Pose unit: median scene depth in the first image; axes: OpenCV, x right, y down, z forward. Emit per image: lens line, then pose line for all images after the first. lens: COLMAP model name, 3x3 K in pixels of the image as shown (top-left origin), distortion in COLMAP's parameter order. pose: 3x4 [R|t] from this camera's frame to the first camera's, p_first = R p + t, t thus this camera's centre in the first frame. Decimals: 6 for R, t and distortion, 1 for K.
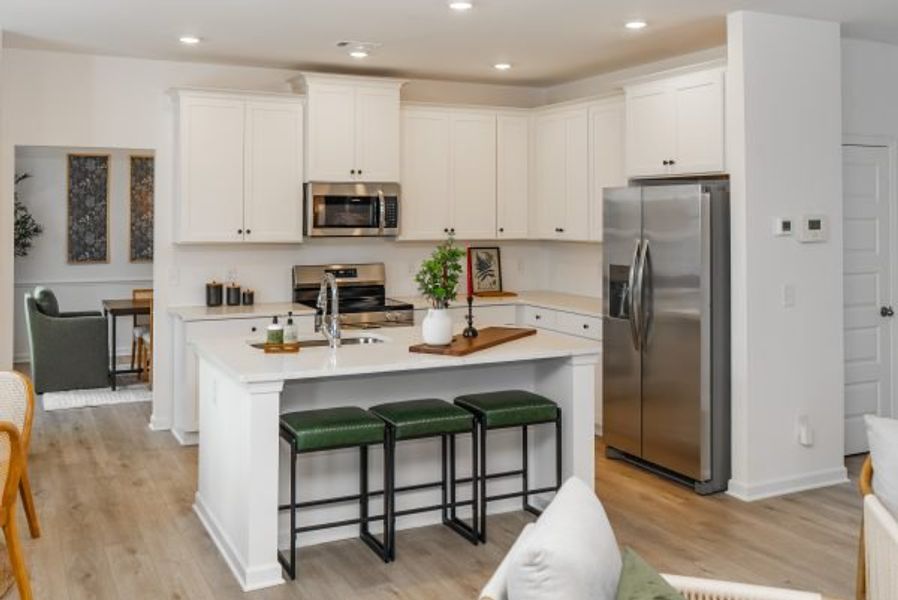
lens RADIAL K [[838.4, 0, 448.2], [0, 838.4, 208.7], [0, 0, 1]] dist [0.004281, -0.000685]
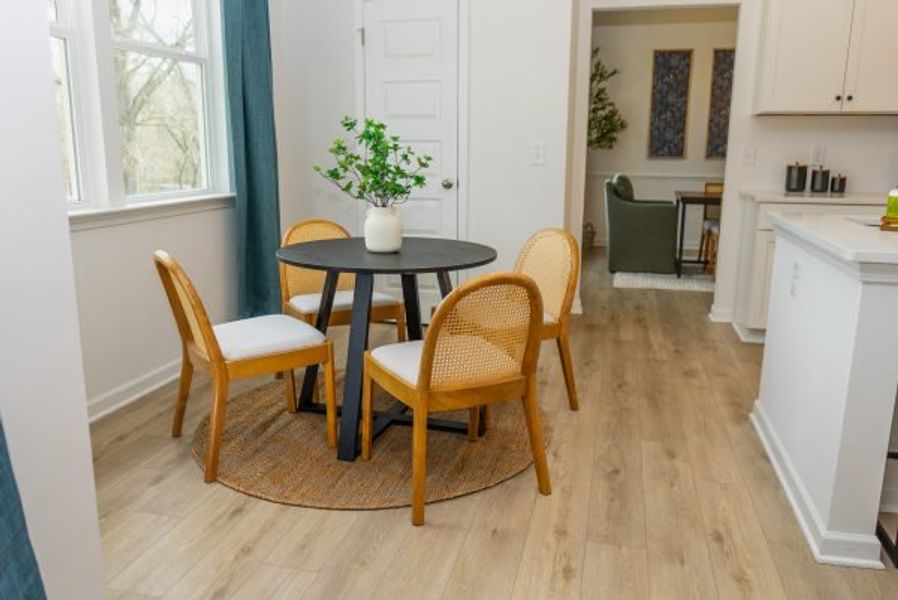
lens RADIAL K [[756.9, 0, 446.1], [0, 756.9, 309.0], [0, 0, 1]] dist [-0.005799, 0.005394]
pose [[0.770114, 0.146229, -0.620920, -0.041261], [0.005153, 0.971914, 0.235281, 0.036194], [0.637885, -0.184393, 0.747731, 0.128209]]
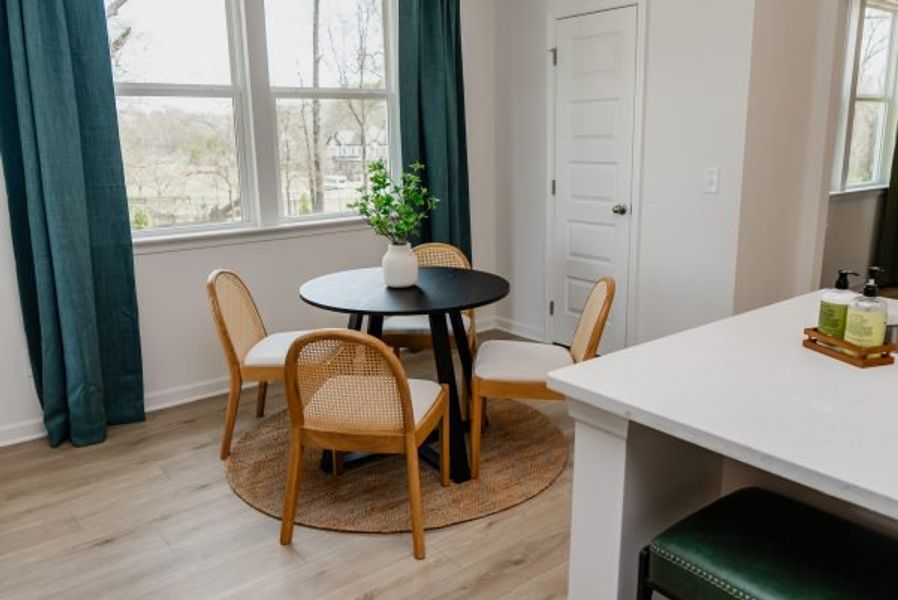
lens RADIAL K [[756.9, 0, 446.1], [0, 756.9, 309.0], [0, 0, 1]] dist [-0.005799, 0.005394]
pose [[0.182069, 0.229697, -0.956081, 0.053677], [0.043540, 0.969495, 0.241211, 0.019347], [0.982321, -0.085545, 0.166514, 0.302861]]
